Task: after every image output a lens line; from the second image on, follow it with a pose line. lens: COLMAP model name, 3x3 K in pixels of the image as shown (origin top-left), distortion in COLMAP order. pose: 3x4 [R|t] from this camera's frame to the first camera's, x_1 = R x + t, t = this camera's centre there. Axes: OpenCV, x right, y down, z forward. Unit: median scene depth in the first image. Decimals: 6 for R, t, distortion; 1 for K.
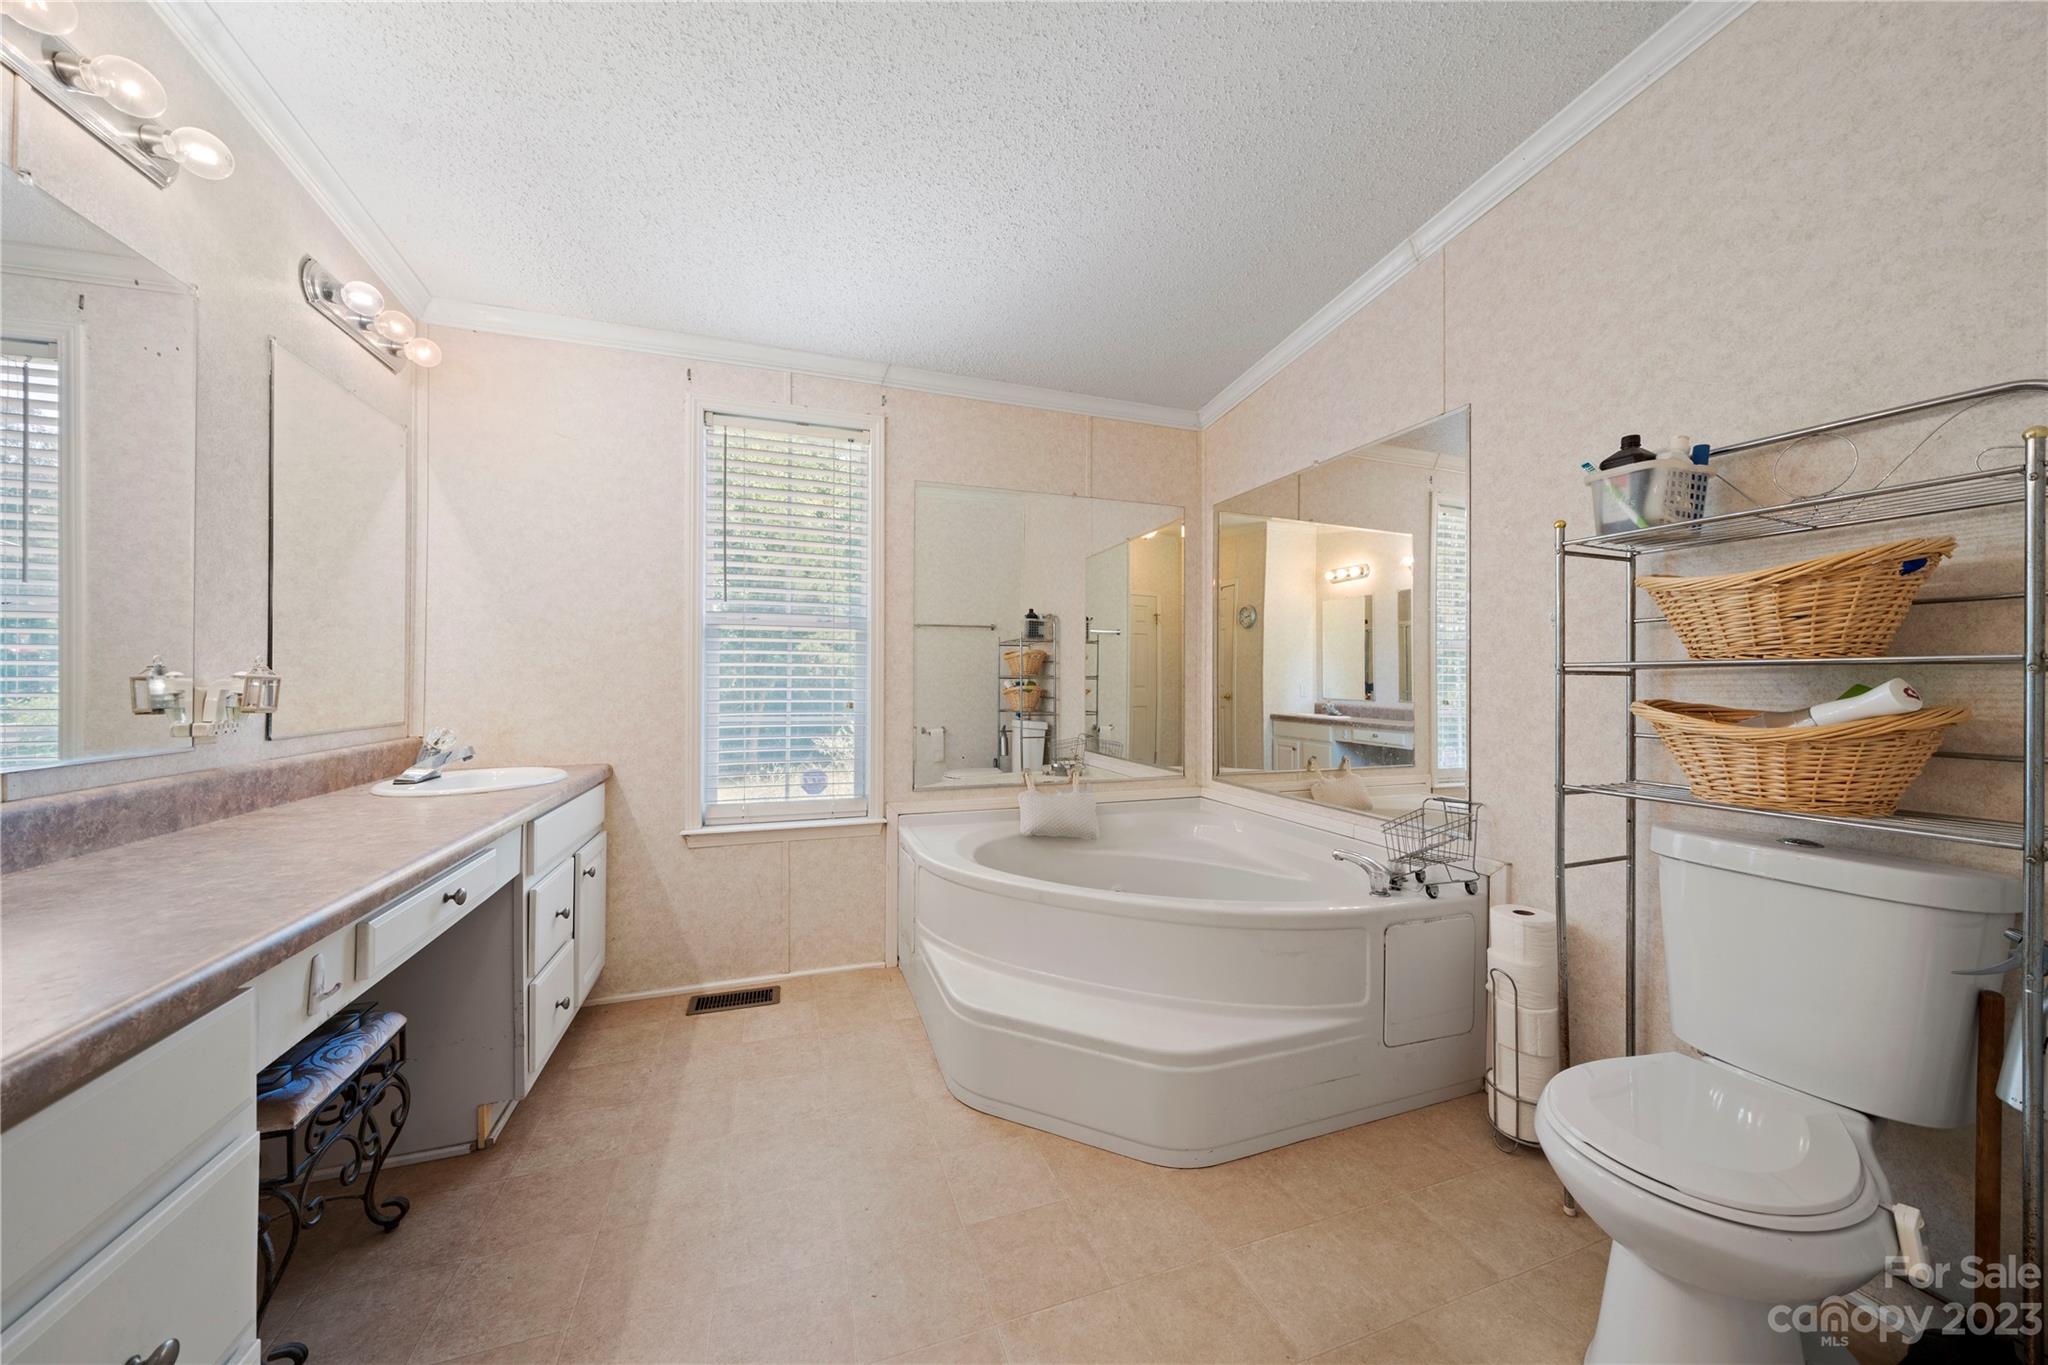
lens RADIAL K [[701.0, 0, 1033.4], [0, 701.0, 679.6], [0, 0, 1]] dist [-0.001573, -0.000497]
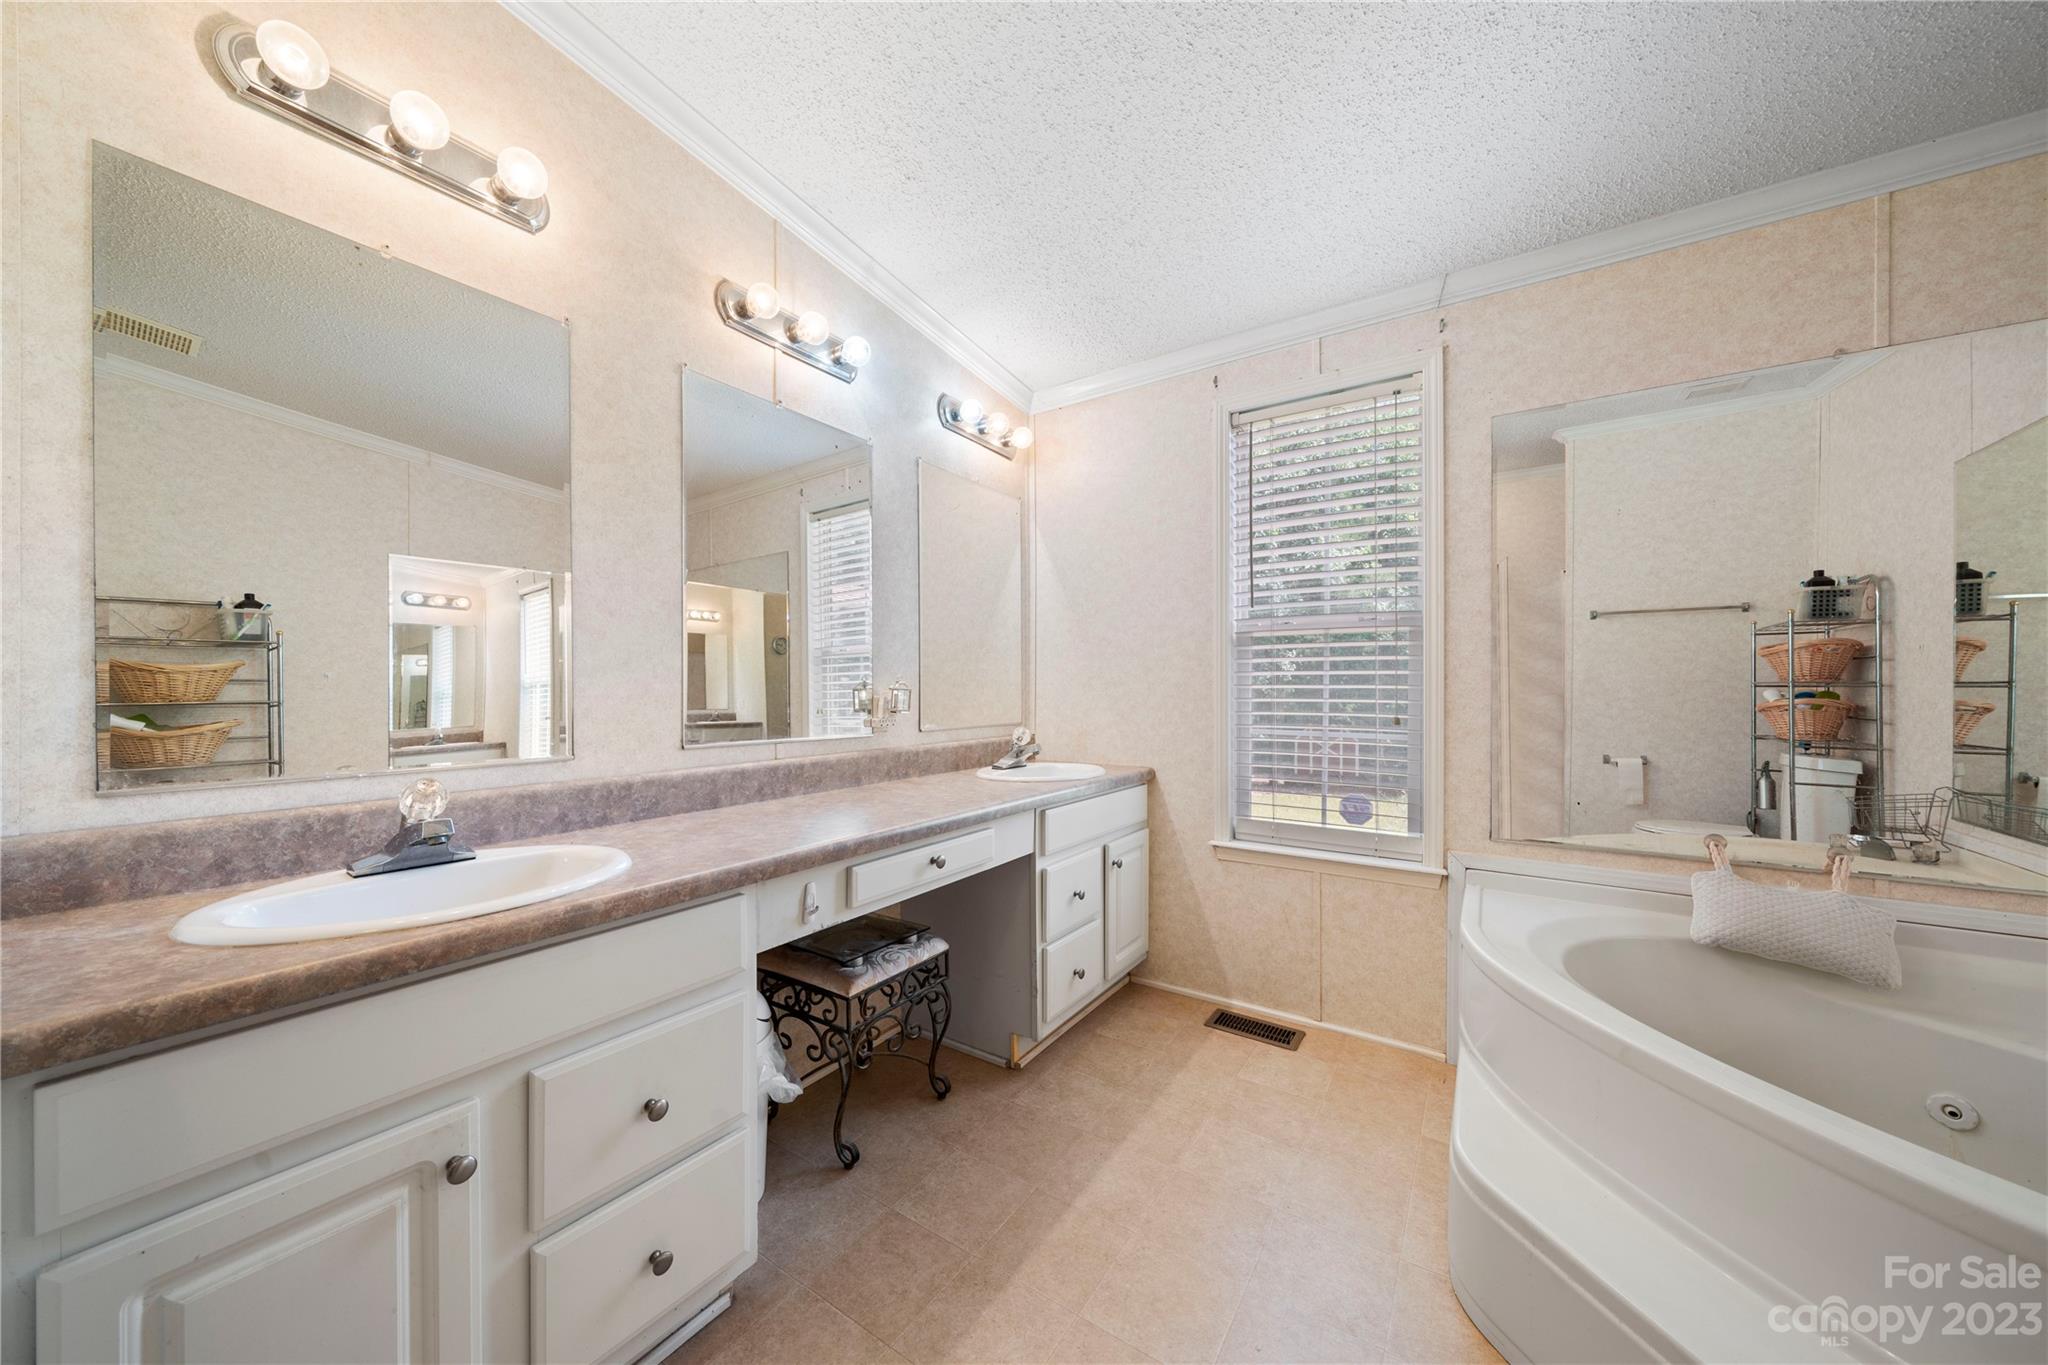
lens RADIAL K [[701.0, 0, 1036.2], [0, 701.0, 696.3], [0, 0, 1]] dist [-0.001573, -0.000497]
pose [[0.591915, 0.005250, -0.805983, 0.160179], [0.002735, 0.999960, 0.008522, -0.000014], [0.805996, -0.007249, 0.591877, 0.206328]]
